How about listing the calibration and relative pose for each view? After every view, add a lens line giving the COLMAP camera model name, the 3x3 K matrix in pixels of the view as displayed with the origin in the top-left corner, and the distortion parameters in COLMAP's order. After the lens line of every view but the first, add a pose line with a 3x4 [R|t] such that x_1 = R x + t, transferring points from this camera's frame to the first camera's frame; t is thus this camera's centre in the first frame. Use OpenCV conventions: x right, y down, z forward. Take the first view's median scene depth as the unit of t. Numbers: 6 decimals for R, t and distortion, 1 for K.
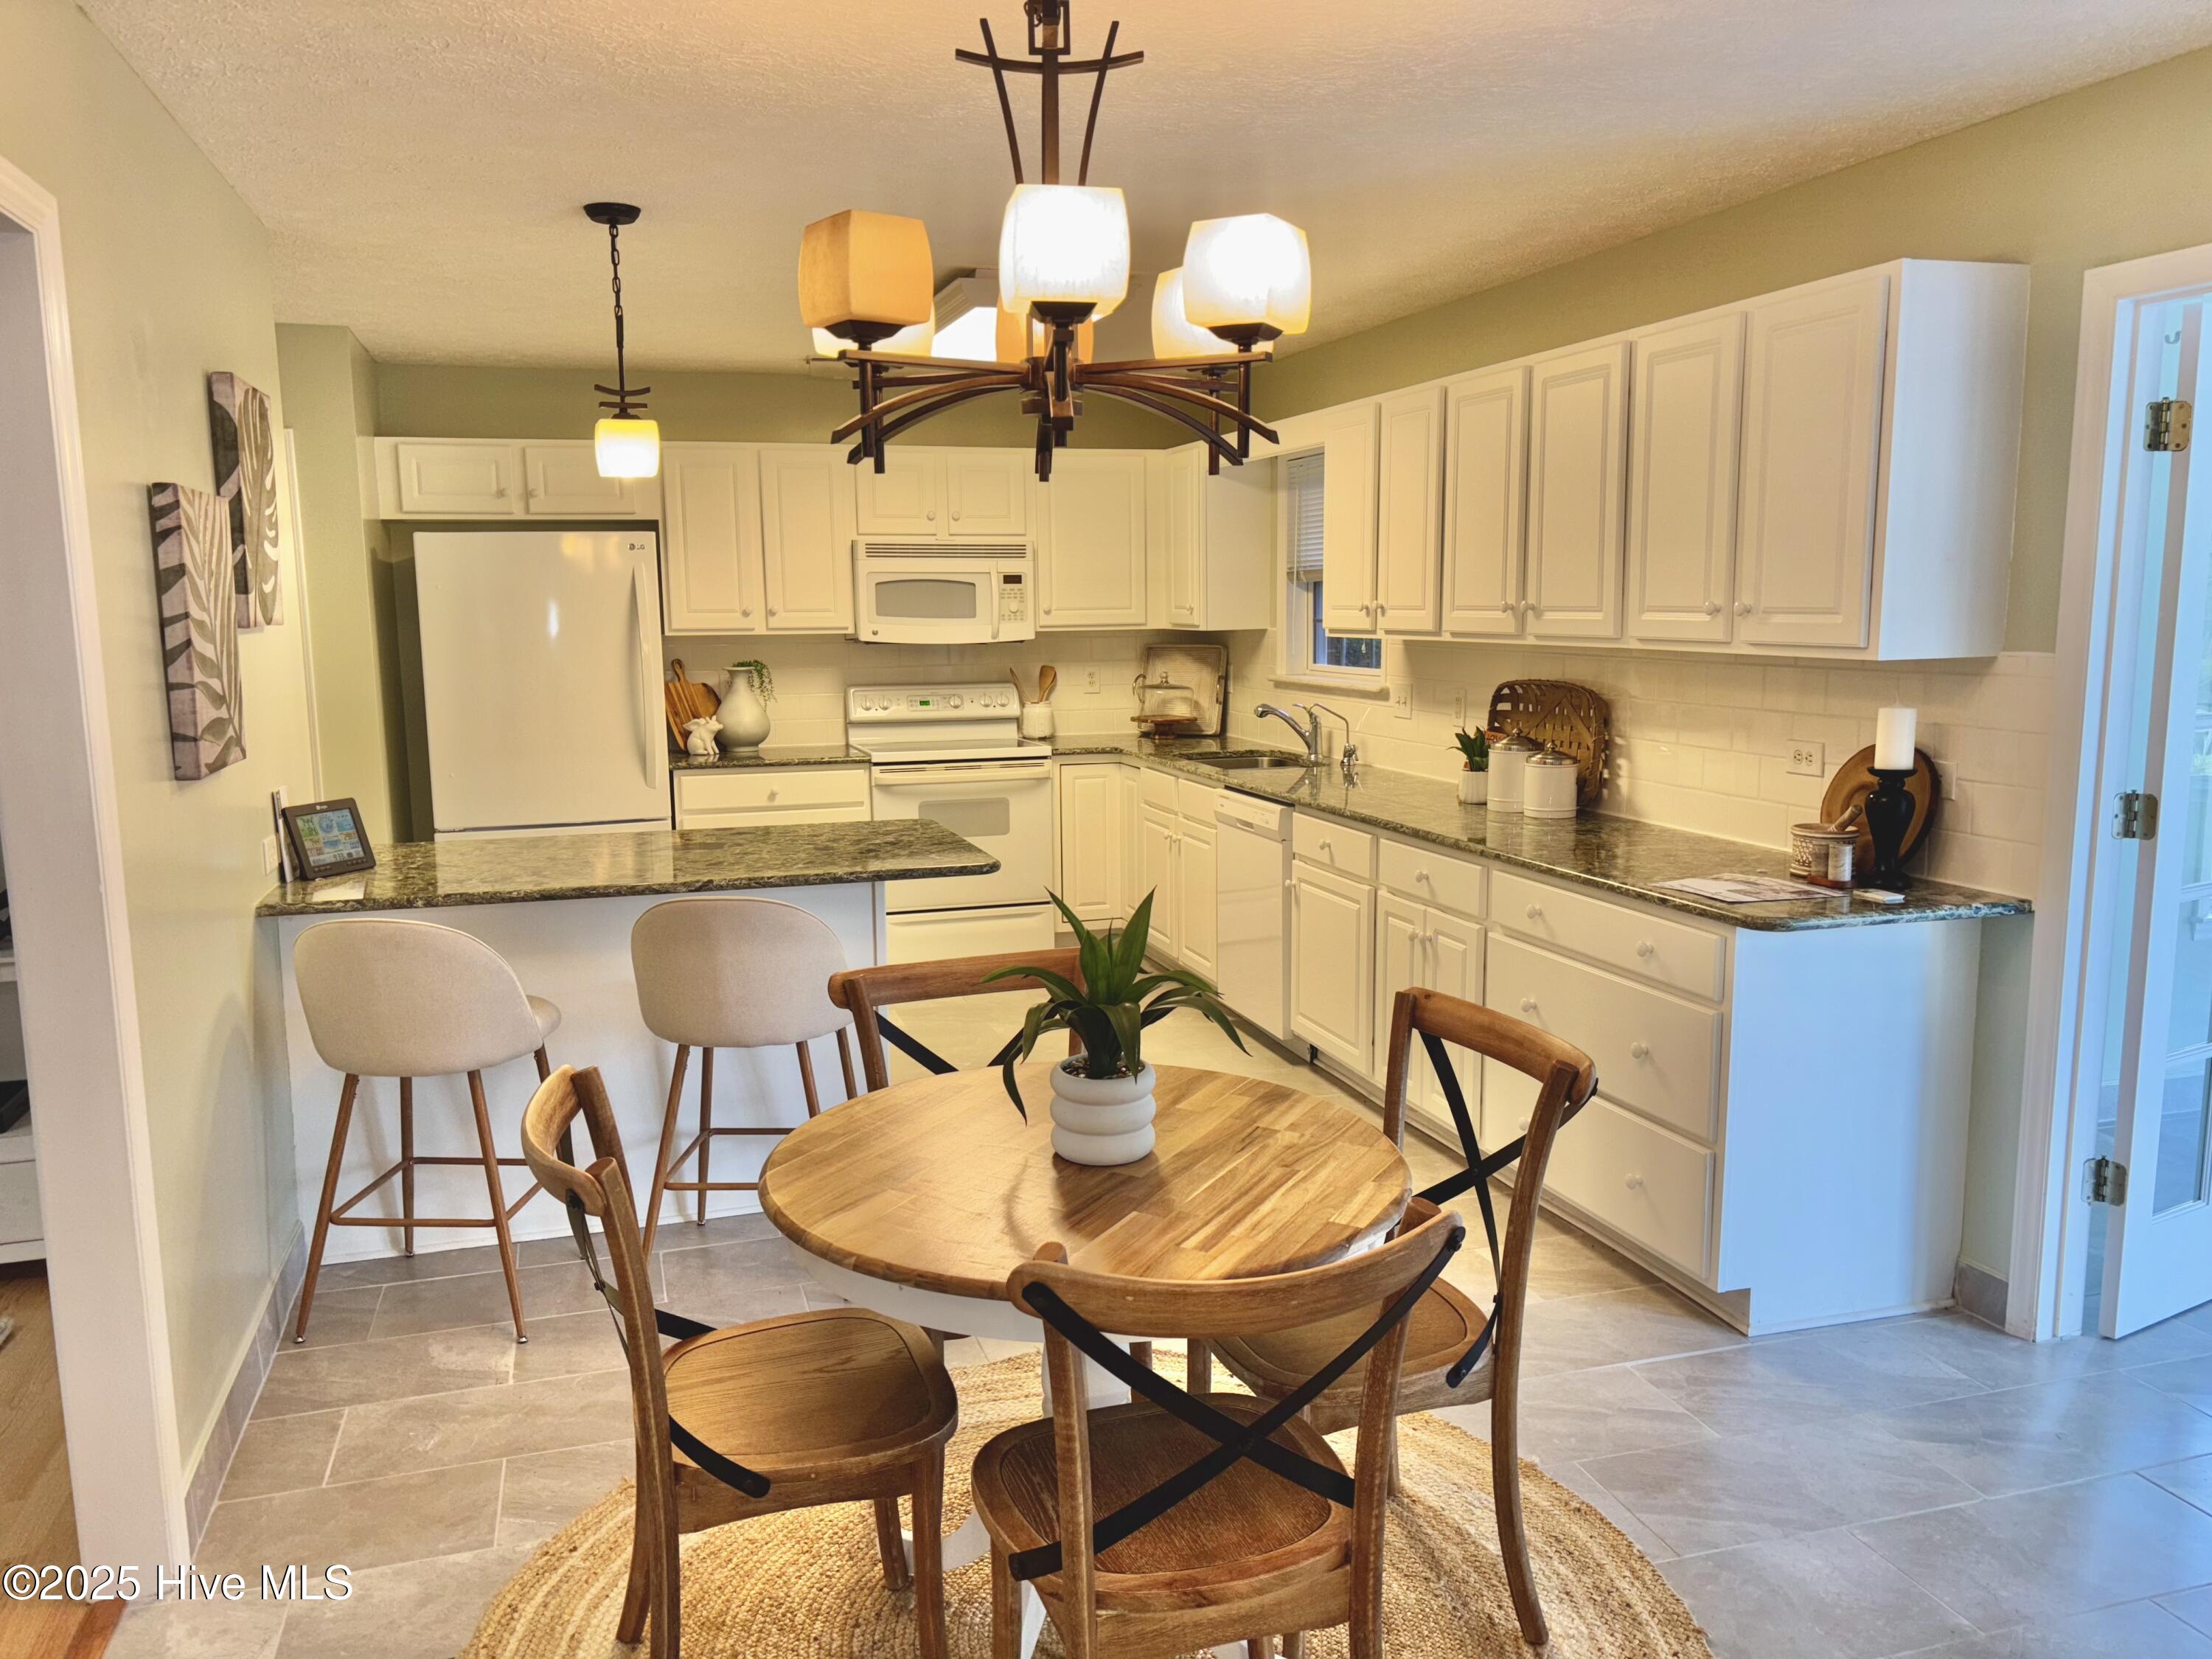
lens RADIAL K [[1663.6, 0, 1106.0], [0, 1663.6, 829.5], [0, 0, 1]] dist [0.005740, 0.002026]
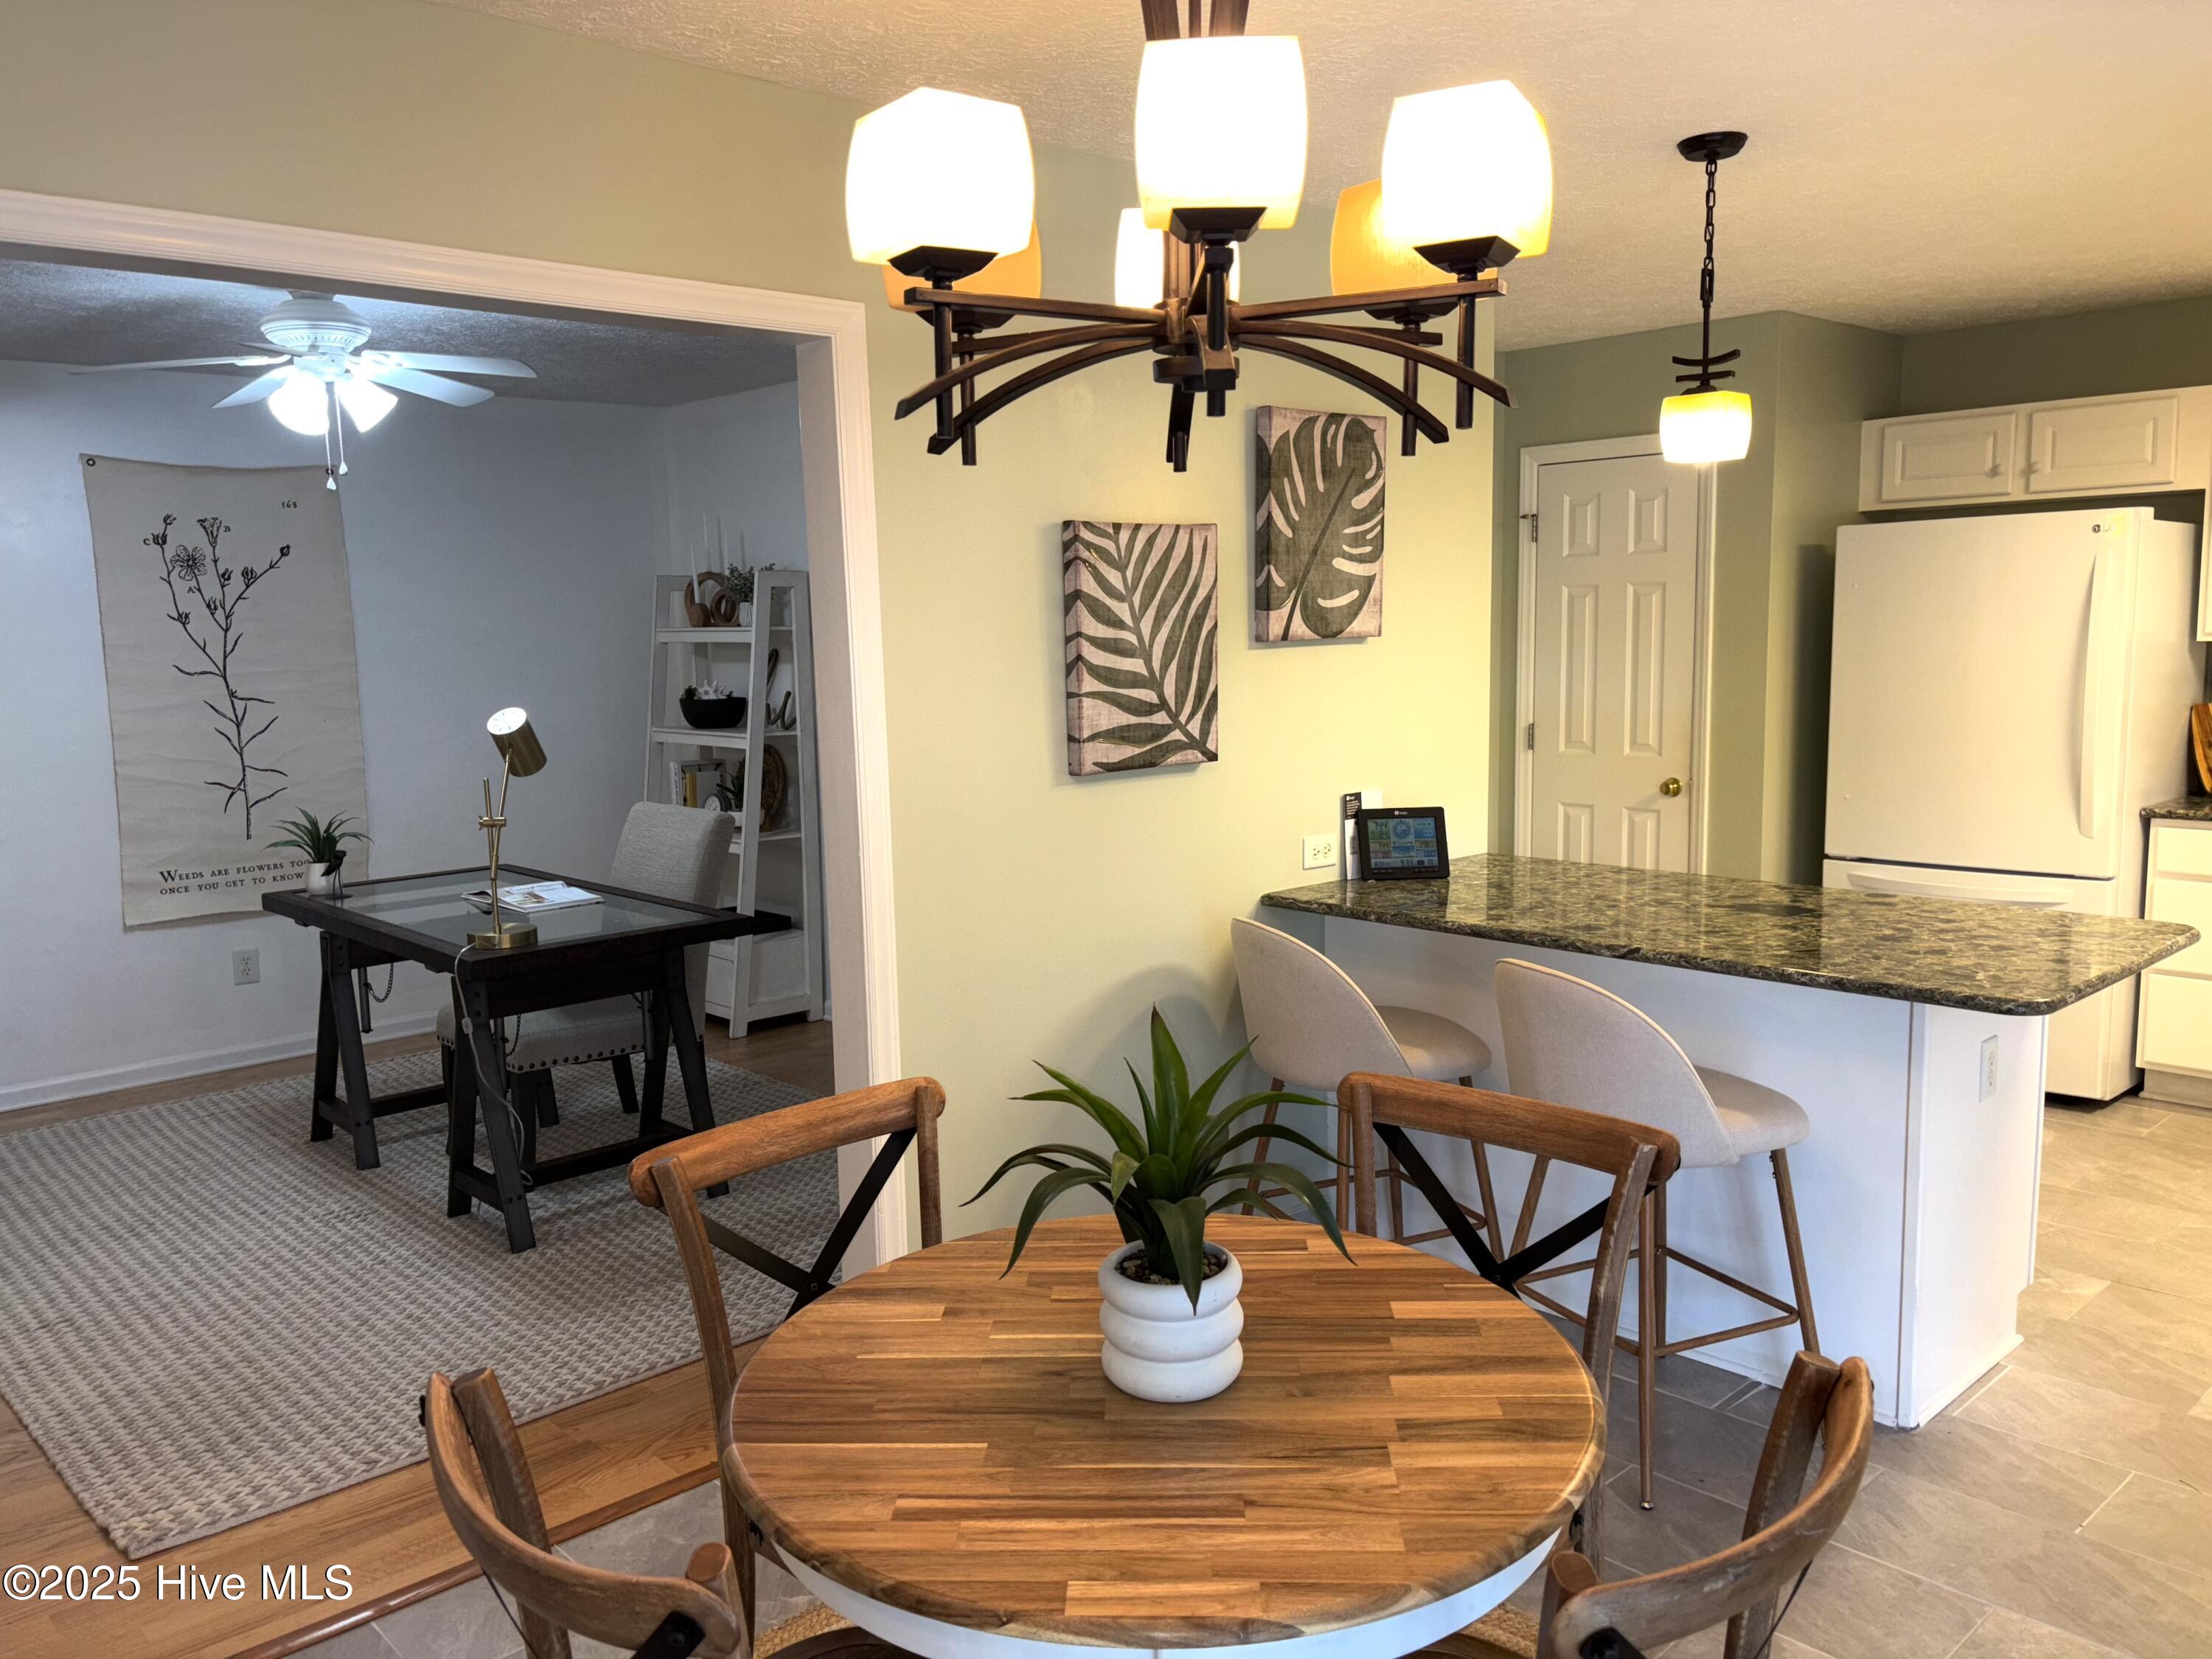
lens RADIAL K [[1663.6, 0, 1106.0], [0, 1663.6, 829.5], [0, 0, 1]] dist [0.005740, 0.002026]
pose [[0.420642, 0.107632, -0.900819, 0.393112], [-0.102394, 0.992225, 0.070739, -0.059271], [0.901430, 0.062483, 0.428393, 0.406804]]
